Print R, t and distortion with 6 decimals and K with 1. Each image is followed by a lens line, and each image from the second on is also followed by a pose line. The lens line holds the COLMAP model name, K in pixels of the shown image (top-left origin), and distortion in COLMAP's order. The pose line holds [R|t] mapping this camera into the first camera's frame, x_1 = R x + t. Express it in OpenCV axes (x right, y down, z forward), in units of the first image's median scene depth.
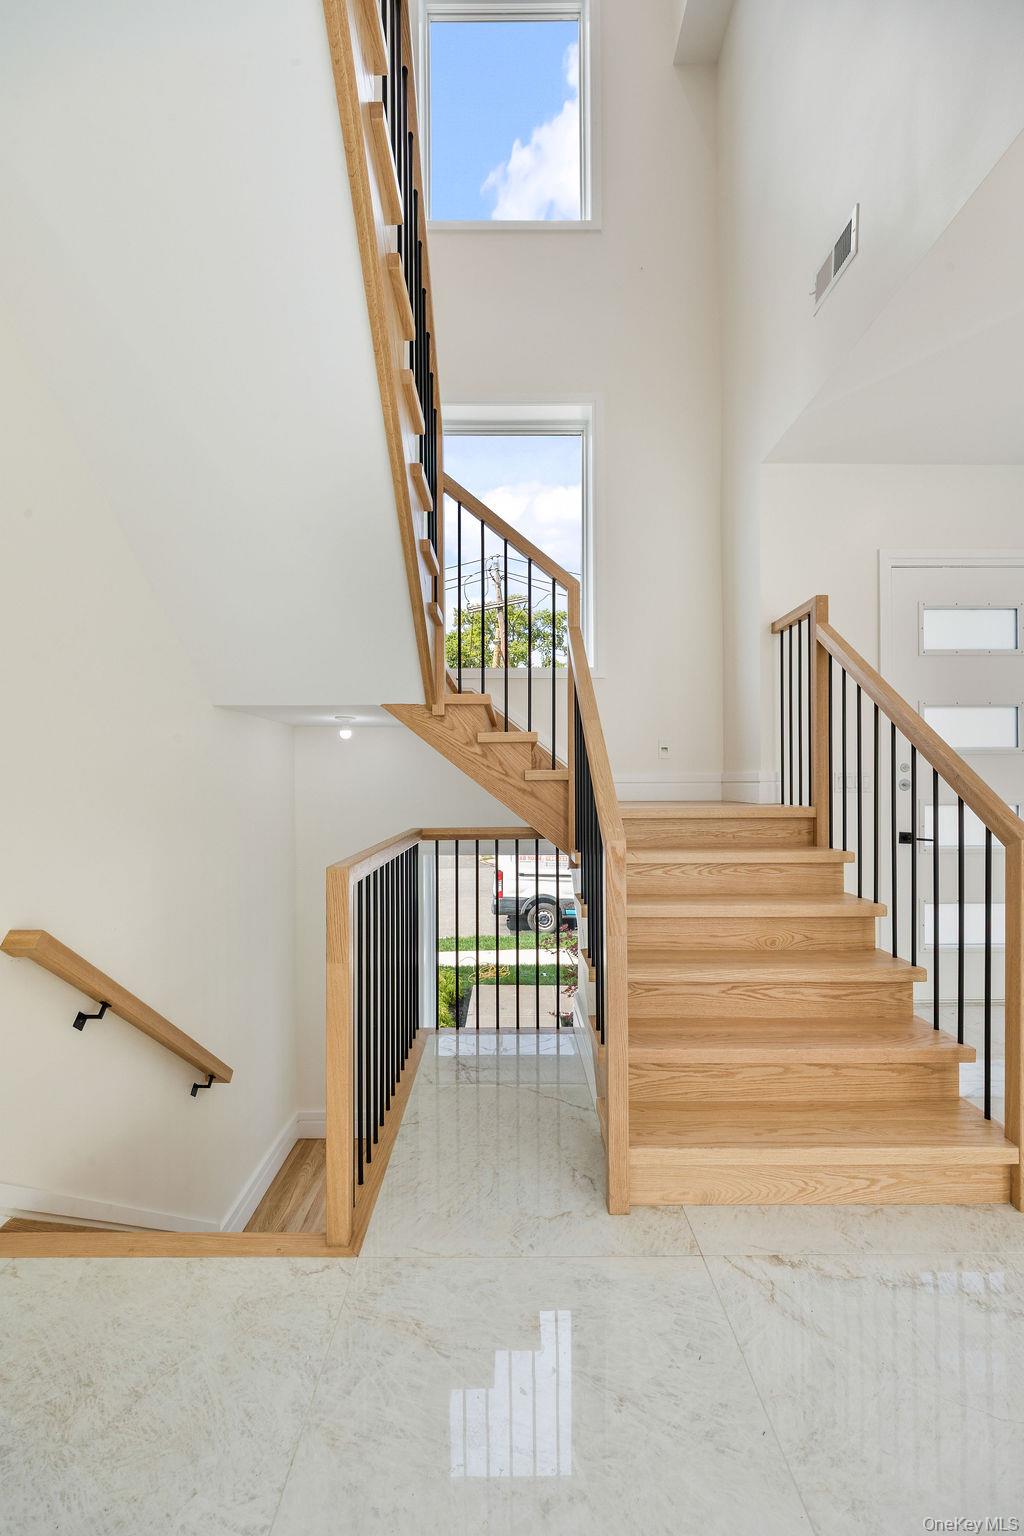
lens RADIAL K [[604.0, 0, 507.8], [0, 604.0, 778.4], [0, 0, 1]] dist [-0.002653, -0.000768]
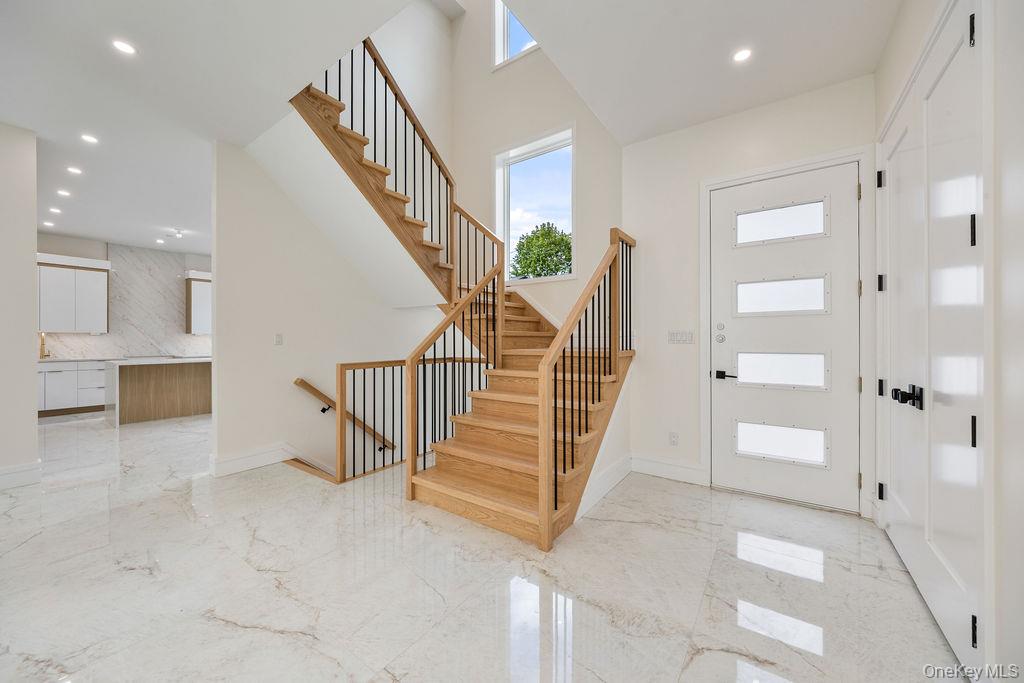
lens RADIAL K [[380.1, 0, 506.5], [0, 380.1, 336.2], [0, 0, 1]] dist [-0.000616, -0.000146]
pose [[0.808532, -0.000708, -0.588451, 1.182763], [0.002949, 0.999992, 0.002848, 0.000610], [0.588444, -0.004038, 0.808528, -0.074461]]
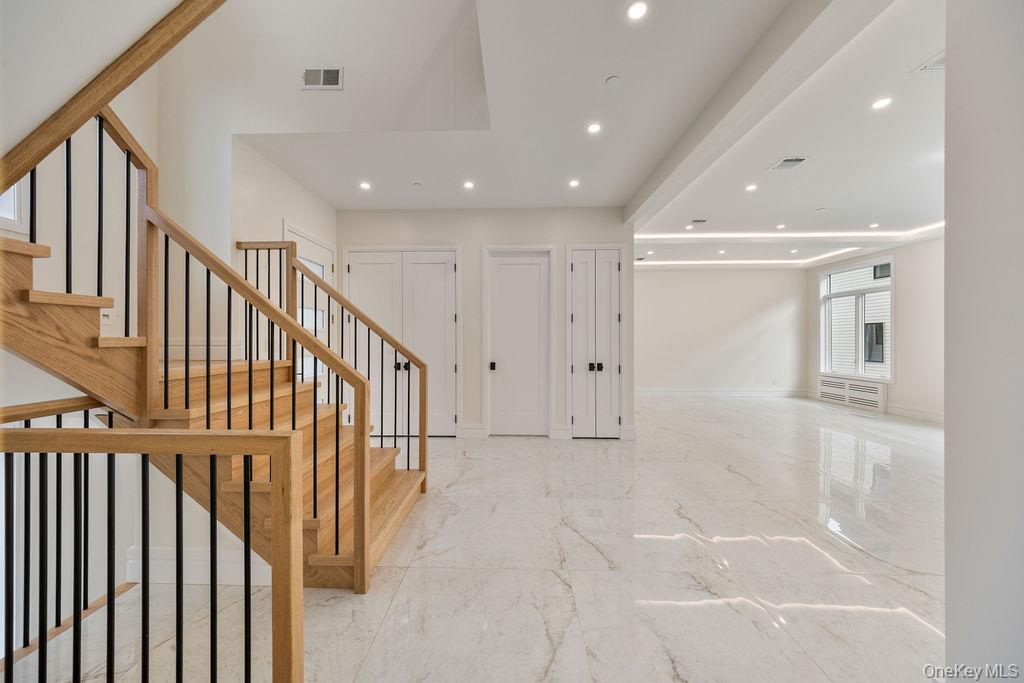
lens RADIAL K [[355.1, 0, 512.0], [0, 355.1, 341.5], [0, 0, 1]] dist [-0.000791, -0.000059]
pose [[0.011503, 0.000697, 0.999934, -0.673579], [-0.005184, 0.999986, -0.000638, -0.011886], [-0.999920, -0.005176, 0.011506, 0.440163]]
